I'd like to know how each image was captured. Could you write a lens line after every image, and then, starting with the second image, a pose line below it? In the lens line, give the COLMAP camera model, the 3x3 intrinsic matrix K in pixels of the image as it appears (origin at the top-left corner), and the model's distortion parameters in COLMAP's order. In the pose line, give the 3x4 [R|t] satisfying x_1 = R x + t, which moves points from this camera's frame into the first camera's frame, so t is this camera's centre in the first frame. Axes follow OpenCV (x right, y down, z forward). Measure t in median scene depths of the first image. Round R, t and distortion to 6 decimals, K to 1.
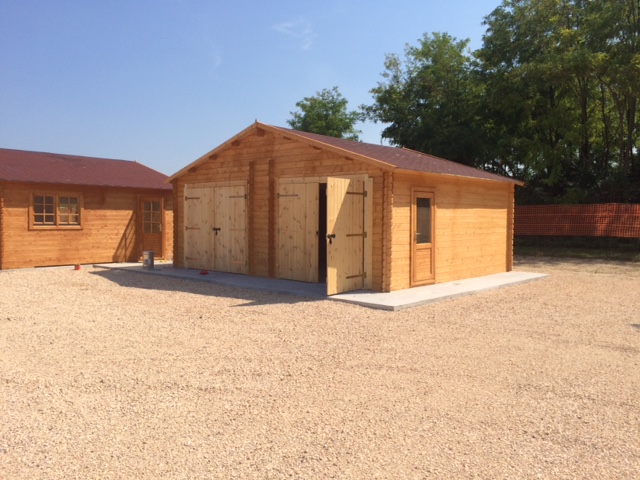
lens RADIAL K [[545.2, 0, 320.0], [0, 545.2, 240.0], [0, 0, 1]] dist [0.089824, -0.118368]
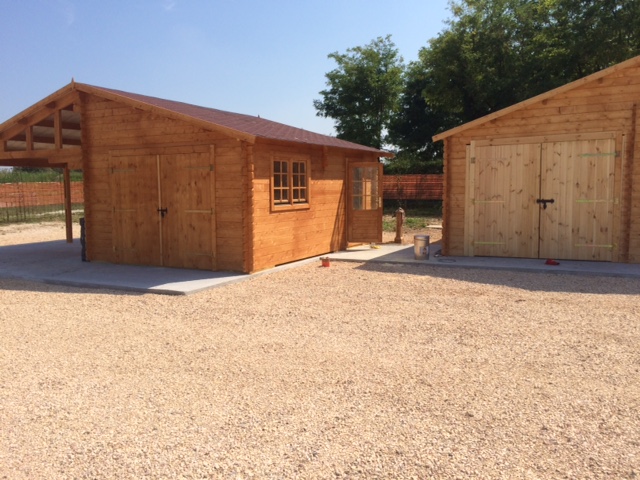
lens RADIAL K [[545.2, 0, 320.0], [0, 545.2, 240.0], [0, 0, 1]] dist [0.089824, -0.118368]
pose [[0.974698, -0.047210, 0.218481, -0.693636], [0.035202, 0.997665, 0.058532, -0.023535], [-0.220734, -0.049360, 0.974084, 0.376811]]
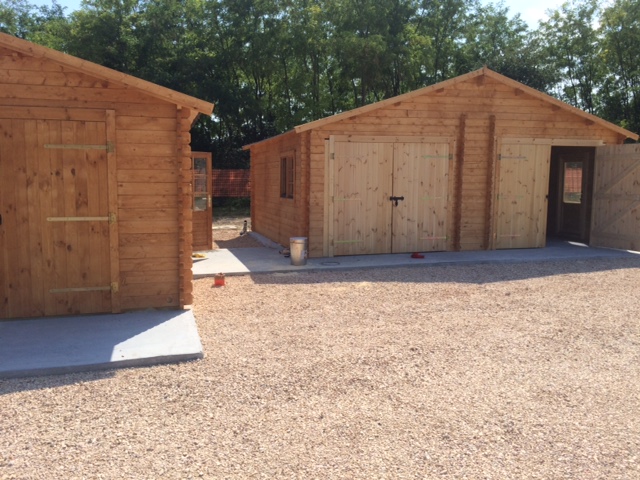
lens RADIAL K [[545.2, 0, 320.0], [0, 545.2, 240.0], [0, 0, 1]] dist [0.089824, -0.118368]
pose [[0.537261, -0.101600, 0.837274, -0.962871], [0.041437, 0.994699, 0.094114, -0.041609], [-0.842398, -0.015870, 0.538623, 0.730742]]
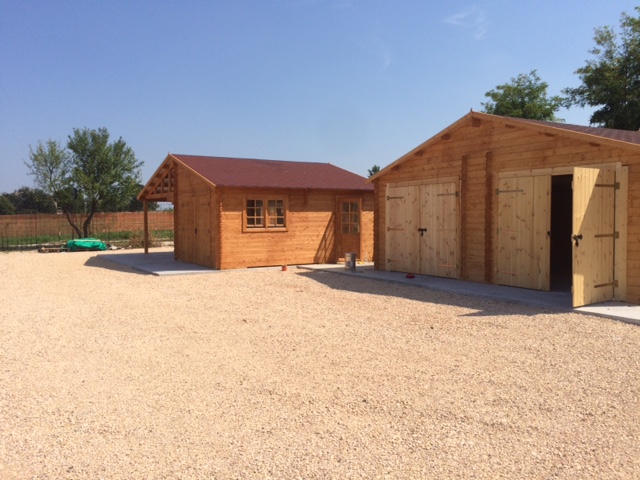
lens RADIAL K [[550.2, 0, 320.0], [0, 550.2, 240.0], [0, 0, 1]] dist [0.084591, -0.114974]
pose [[0.953863, -0.003299, -0.300223, -0.077971], [0.003292, 0.999994, -0.000528, -0.002744], [0.300224, -0.000484, 0.953869, 0.046887]]
